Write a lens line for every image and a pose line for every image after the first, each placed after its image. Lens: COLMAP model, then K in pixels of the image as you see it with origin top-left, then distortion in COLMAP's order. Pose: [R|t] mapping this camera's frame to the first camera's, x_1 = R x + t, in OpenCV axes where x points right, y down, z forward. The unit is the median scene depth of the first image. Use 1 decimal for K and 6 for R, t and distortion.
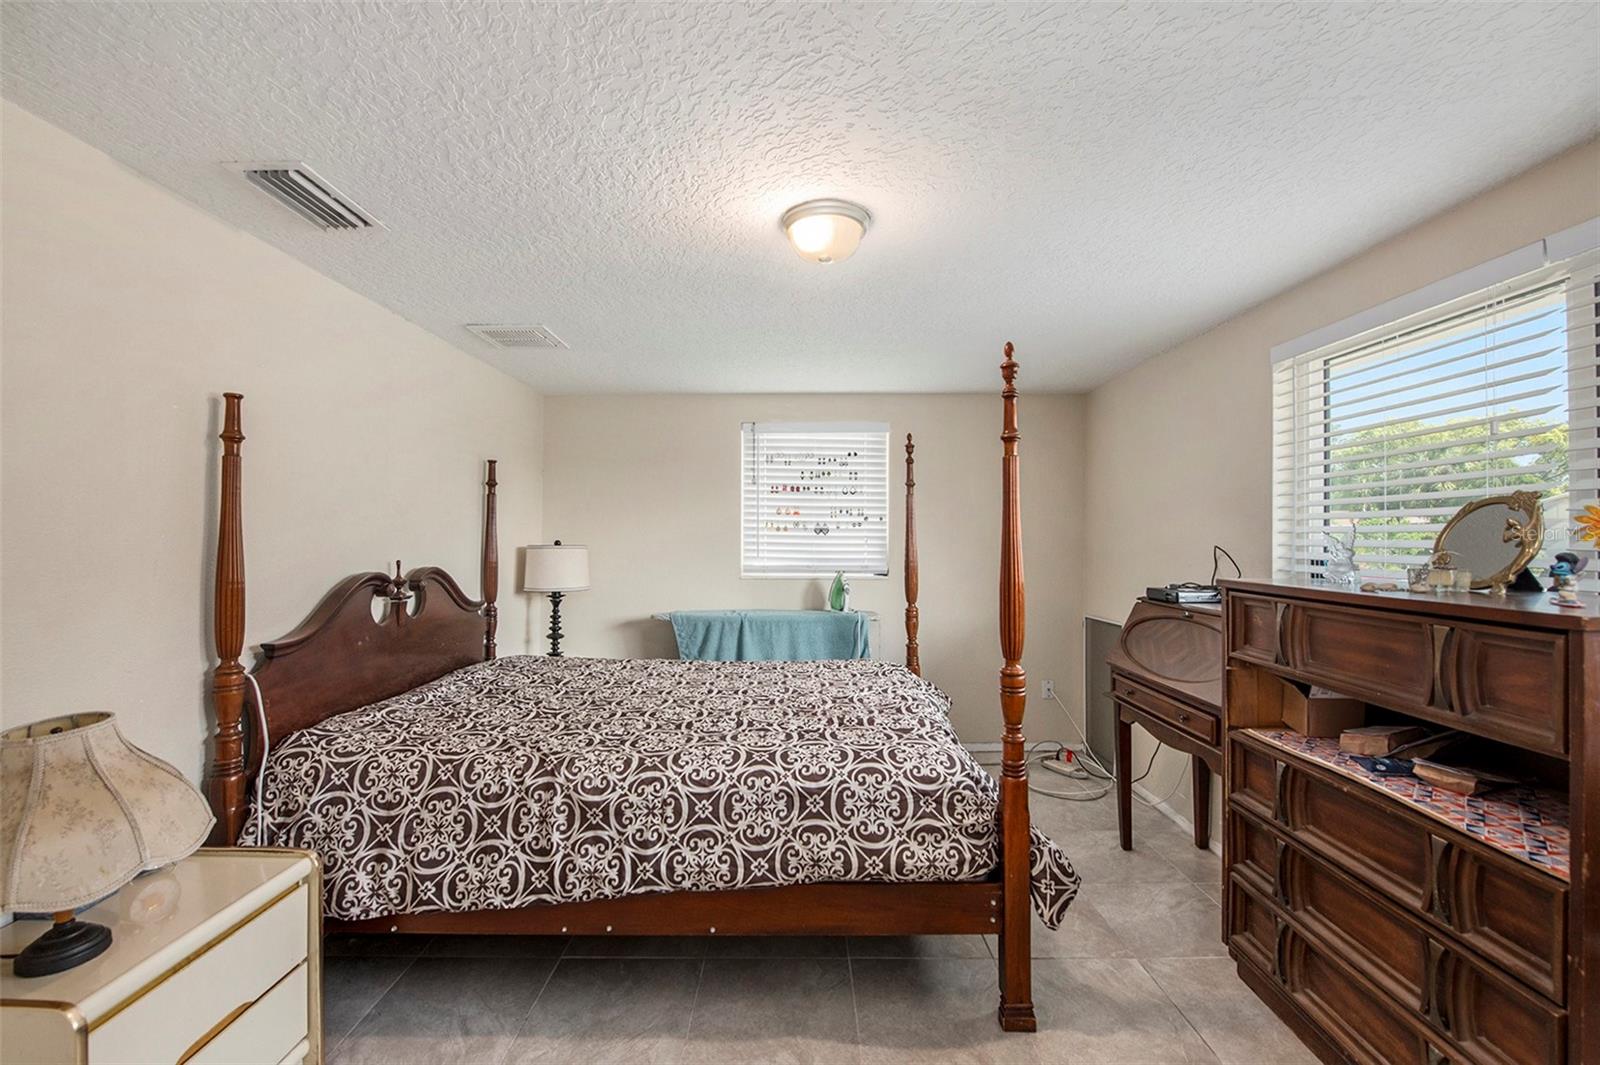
lens RADIAL K [[654.7, 0, 792.4], [0, 654.7, 535.3], [0, 0, 1]] dist [-0.003745, -0.003837]
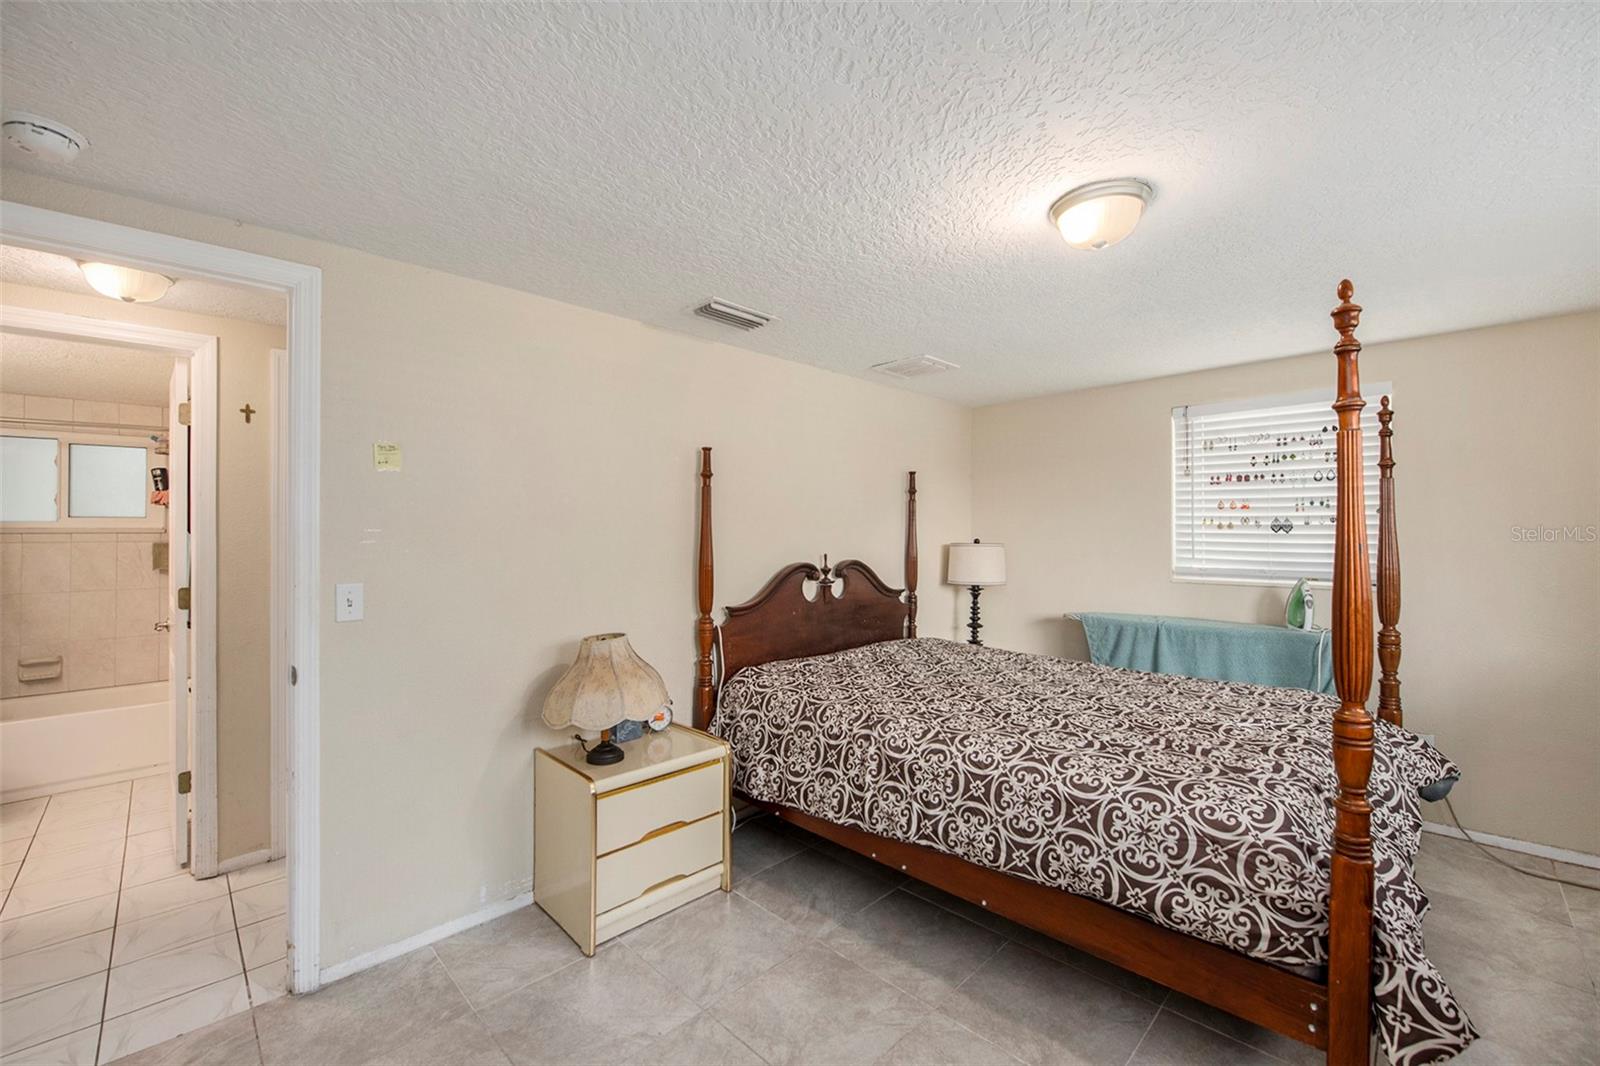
lens RADIAL K [[645.3, 0, 798.6], [0, 645.3, 532.8], [0, 0, 1]] dist [-0.011355, -0.002649]
pose [[0.713807, -0.004354, -0.700329, 0.398167], [0.004286, 0.999989, -0.001848, -0.004286], [0.700330, -0.001683, 0.713818, 0.032341]]
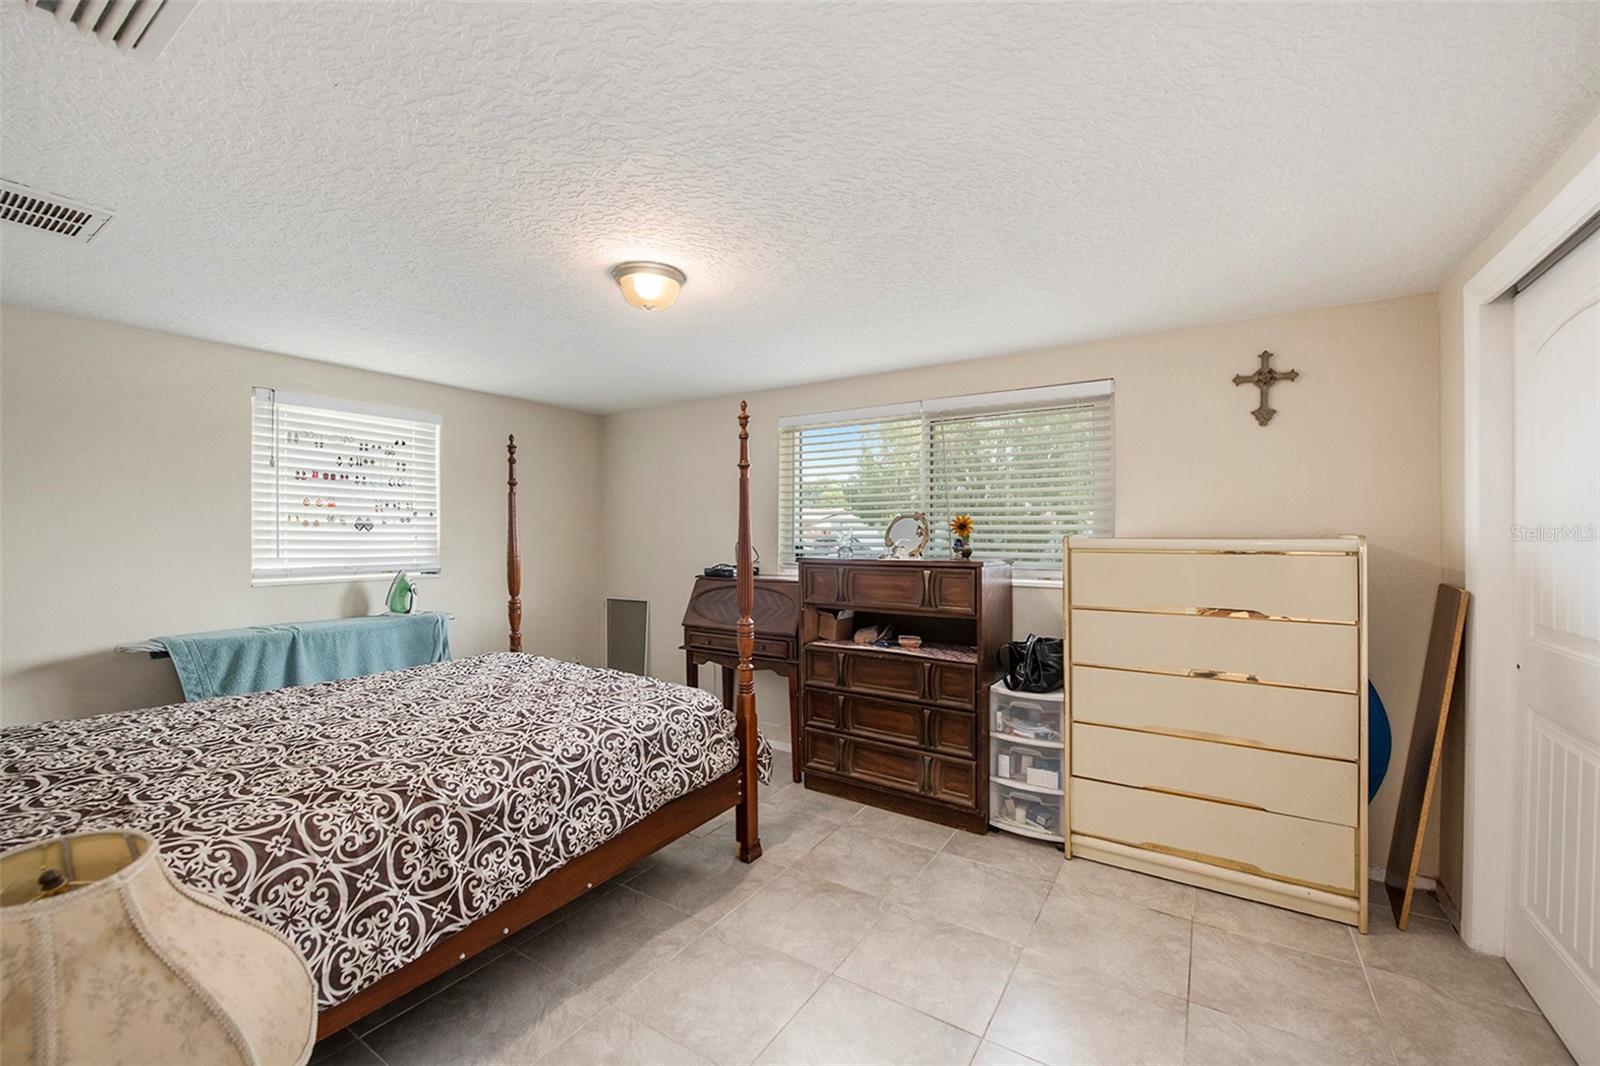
lens RADIAL K [[645.3, 0, 789.4], [0, 645.3, 535.1], [0, 0, 1]] dist [-0.011355, -0.002649]
pose [[0.545558, -0.001119, 0.838072, -0.841117], [-0.001065, 0.999997, 0.002028, 0.005634], [-0.838072, -0.001998, 0.545555, 0.118301]]
